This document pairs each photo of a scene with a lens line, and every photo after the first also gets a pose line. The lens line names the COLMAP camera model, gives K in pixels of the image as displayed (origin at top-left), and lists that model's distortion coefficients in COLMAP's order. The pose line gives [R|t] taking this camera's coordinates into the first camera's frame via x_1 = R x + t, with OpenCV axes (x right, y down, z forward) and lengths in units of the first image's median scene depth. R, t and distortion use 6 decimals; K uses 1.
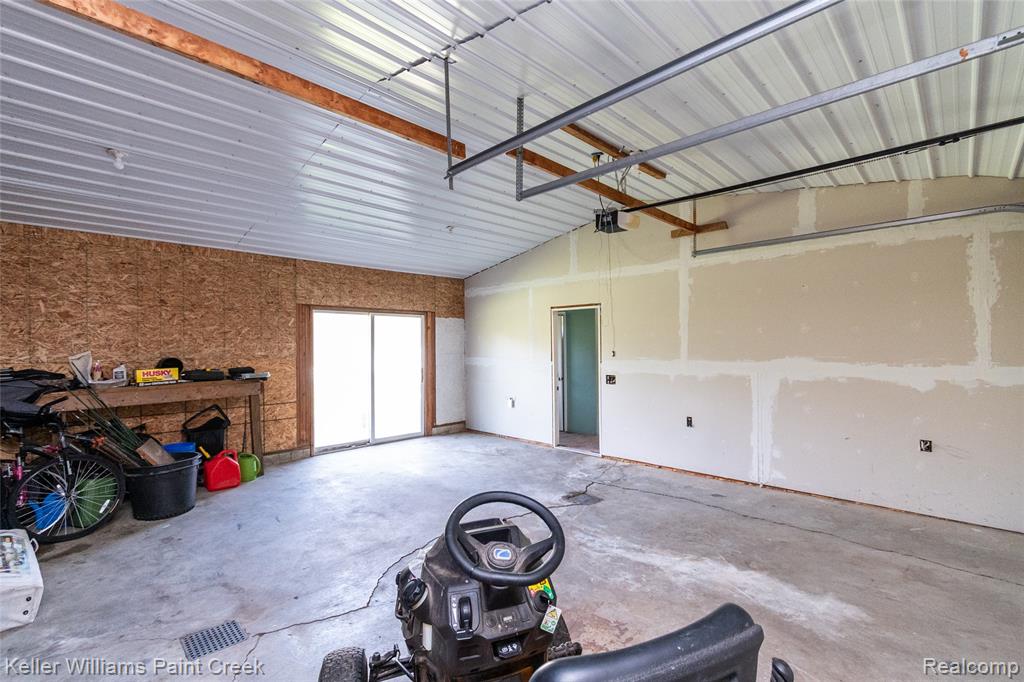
lens RADIAL K [[460.1, 0, 514.2], [0, 460.1, 341.5], [0, 0, 1]] dist [-0.004974, 0.001755]
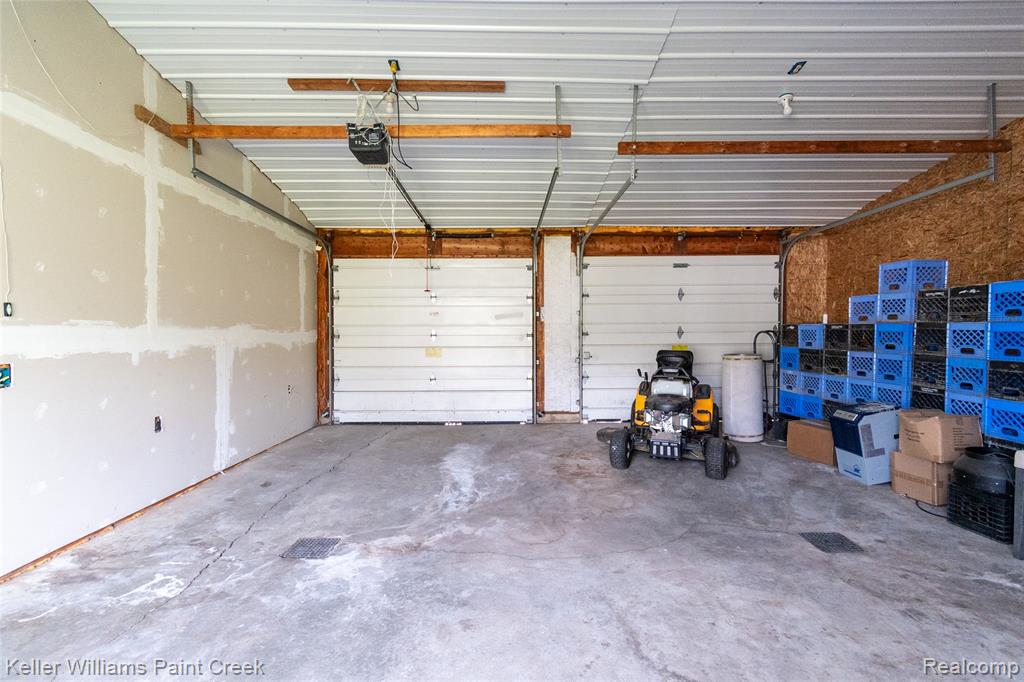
lens RADIAL K [[460.1, 0, 510.6], [0, 460.1, 343.8], [0, 0, 1]] dist [-0.004974, 0.001755]
pose [[-0.714459, 0.002218, 0.699674, -0.477596], [0.004735, 0.999987, 0.001664, 0.075440], [-0.699661, 0.004502, -0.714461, 1.290431]]
